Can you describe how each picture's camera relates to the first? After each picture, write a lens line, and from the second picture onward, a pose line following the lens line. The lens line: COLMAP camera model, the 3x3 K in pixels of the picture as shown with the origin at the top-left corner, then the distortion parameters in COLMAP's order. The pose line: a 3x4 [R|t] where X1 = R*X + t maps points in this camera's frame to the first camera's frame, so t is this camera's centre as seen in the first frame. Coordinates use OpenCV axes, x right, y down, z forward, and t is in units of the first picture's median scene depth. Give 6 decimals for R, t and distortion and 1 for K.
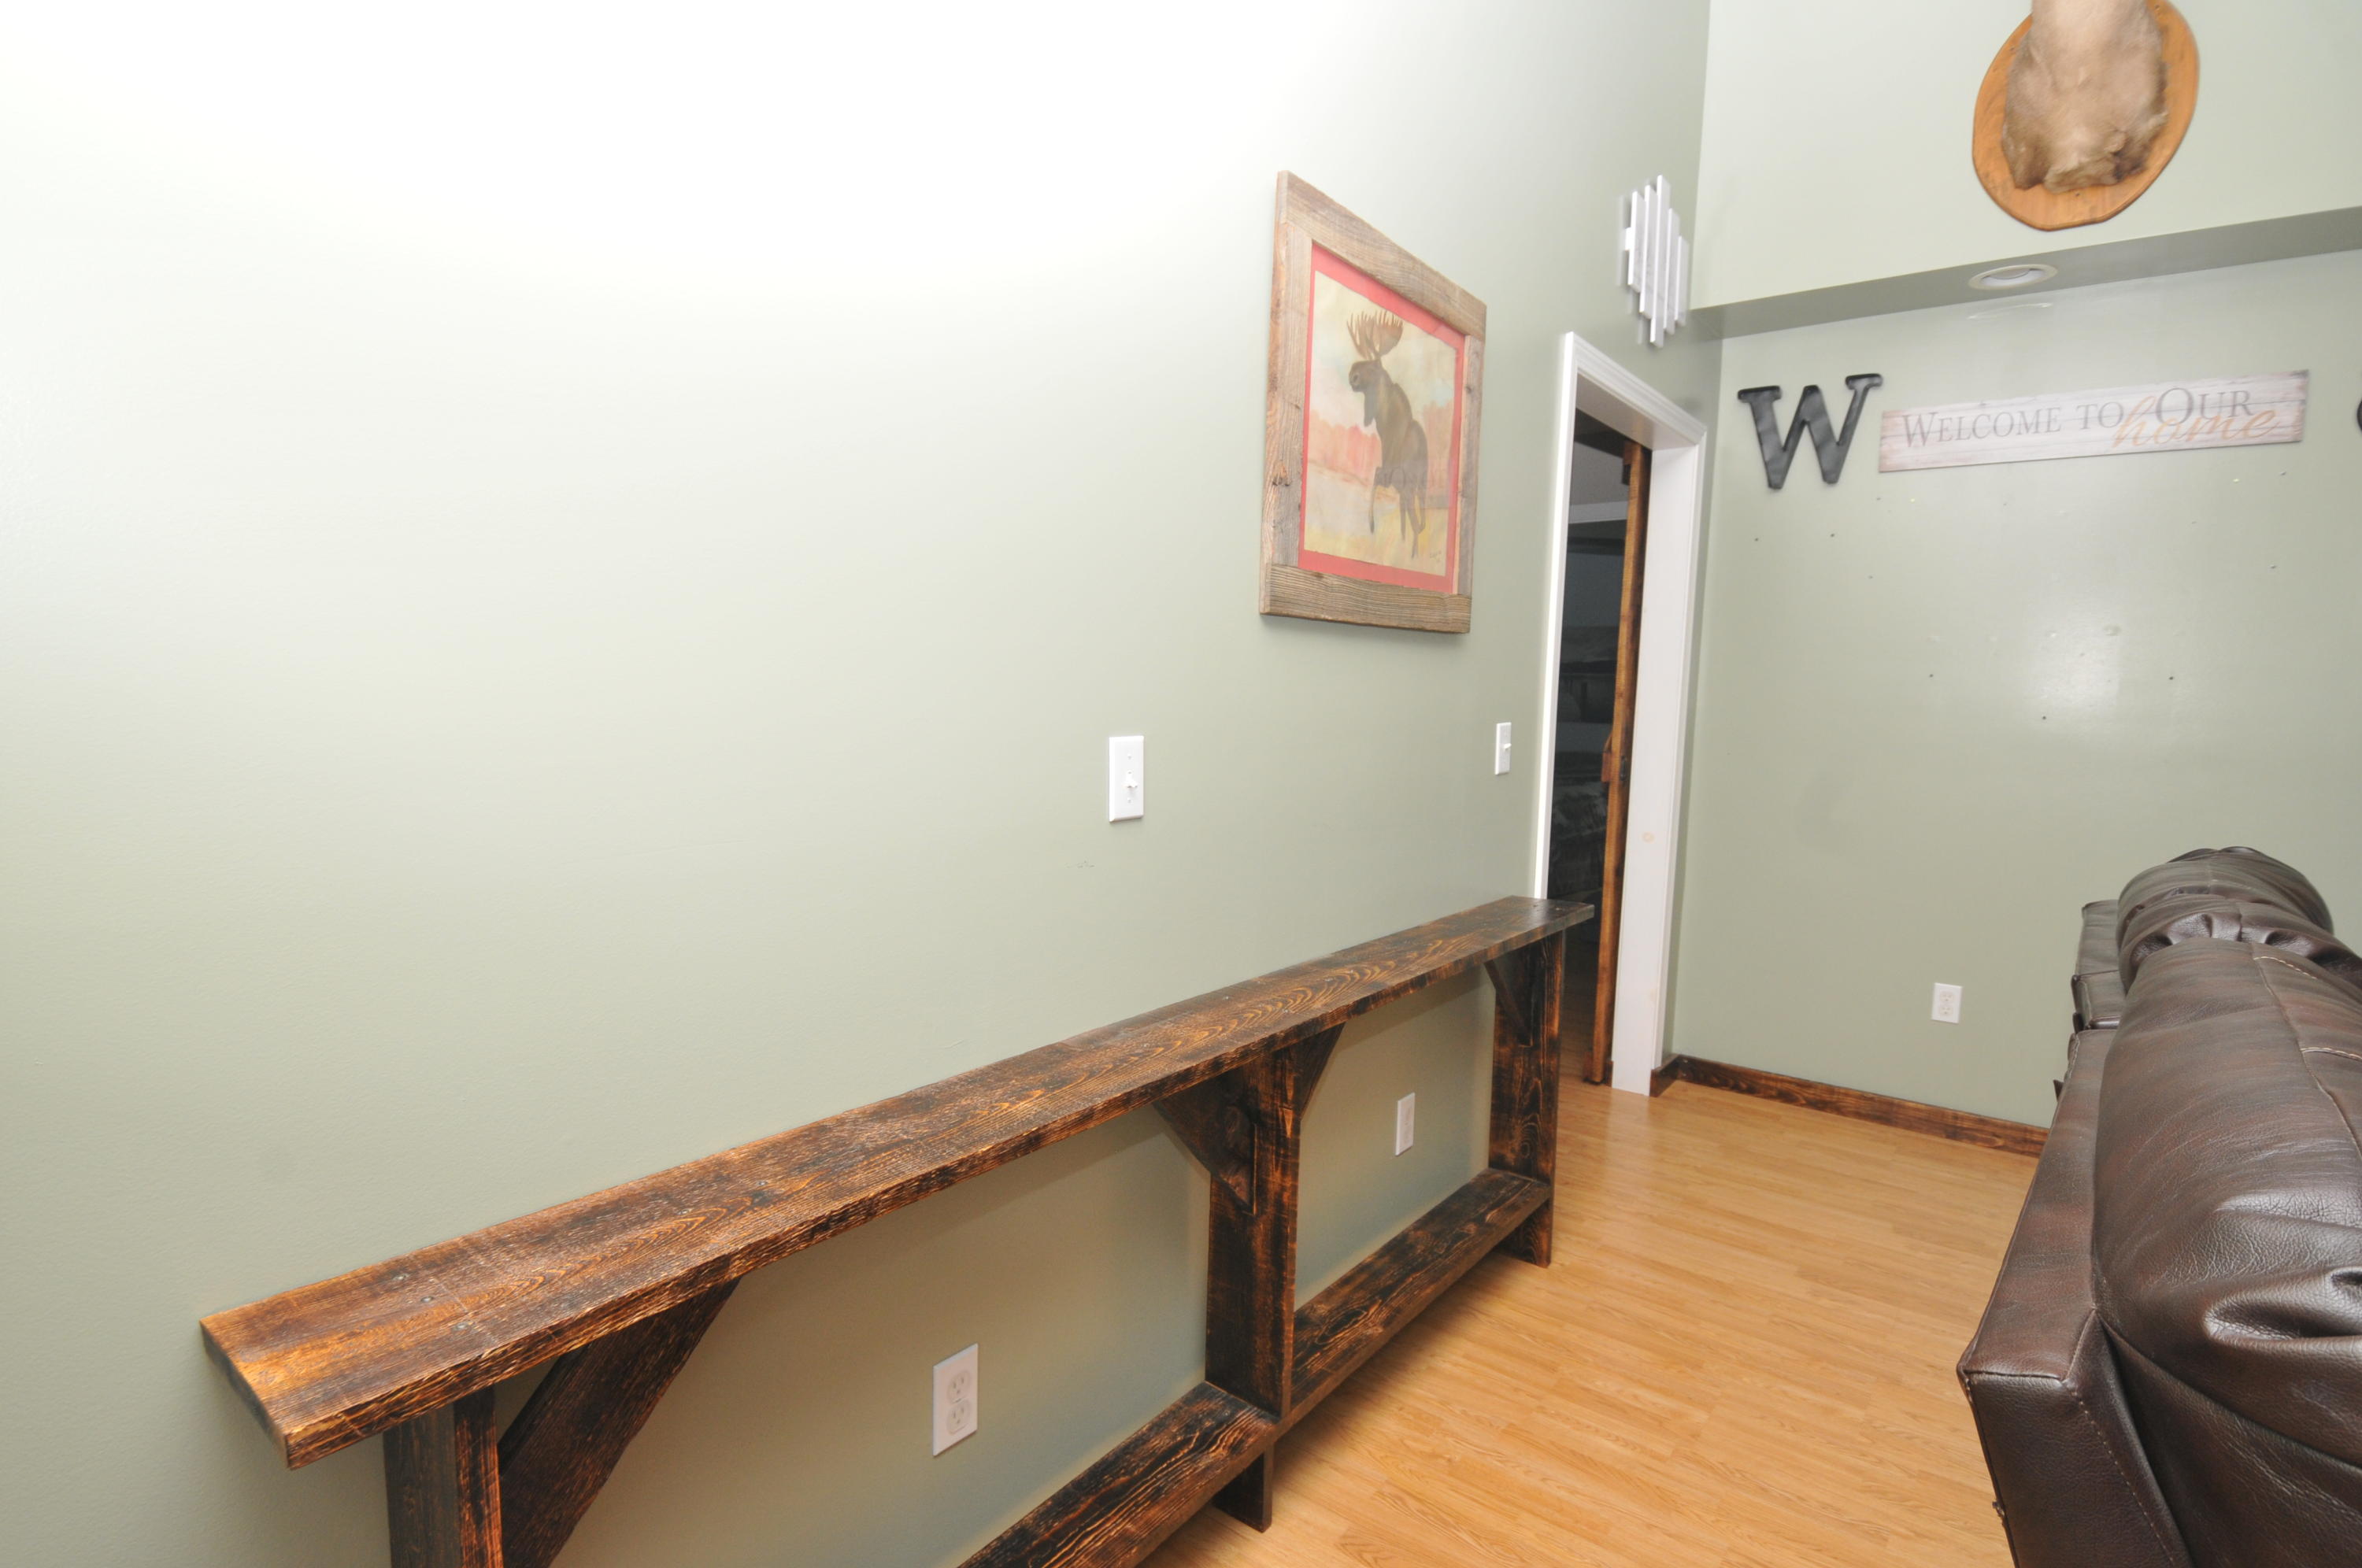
lens RADIAL K [[1149.8, 0, 1159.3], [0, 1149.8, 814.2], [0, 0, 1]] dist [0.021084, -0.029007]
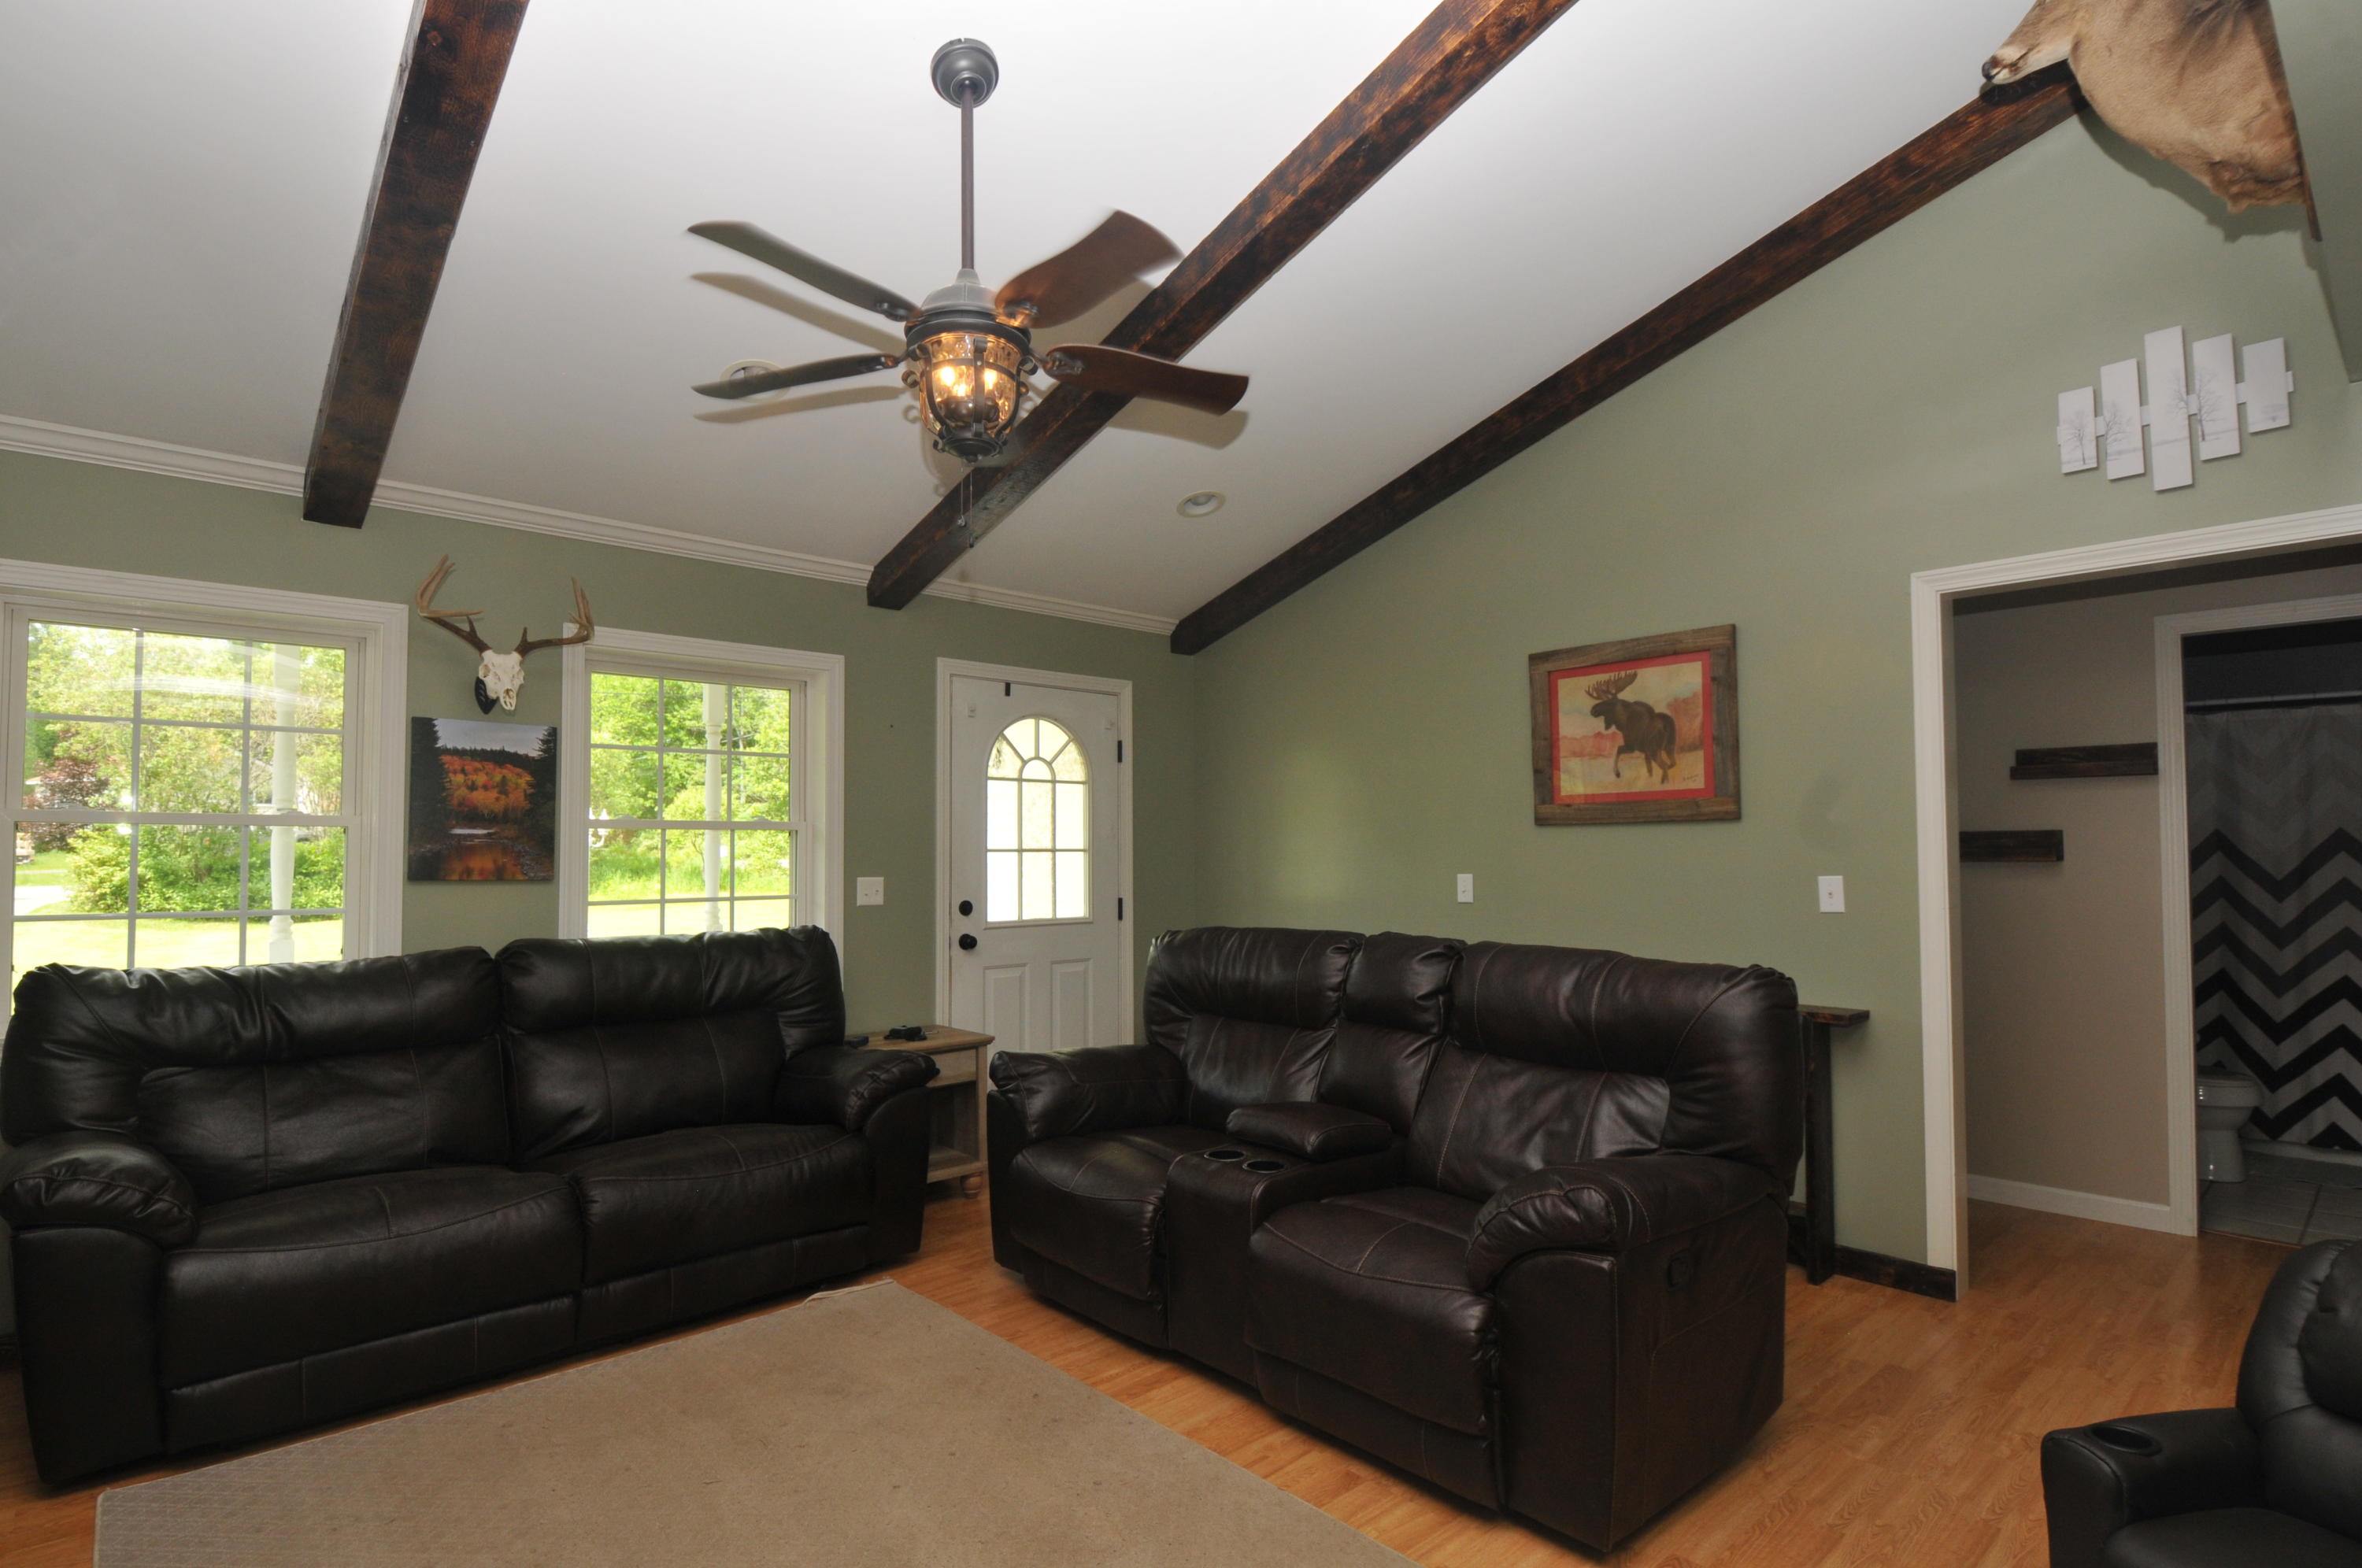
lens RADIAL K [[1149.8, 0, 1159.3], [0, 1149.8, 814.2], [0, 0, 1]] dist [0.021084, -0.029007]
pose [[-0.168888, -0.057541, -0.983954, 2.173051], [-0.108460, 0.993317, -0.039473, -0.013380], [0.979650, 0.100053, -0.174000, 0.537029]]
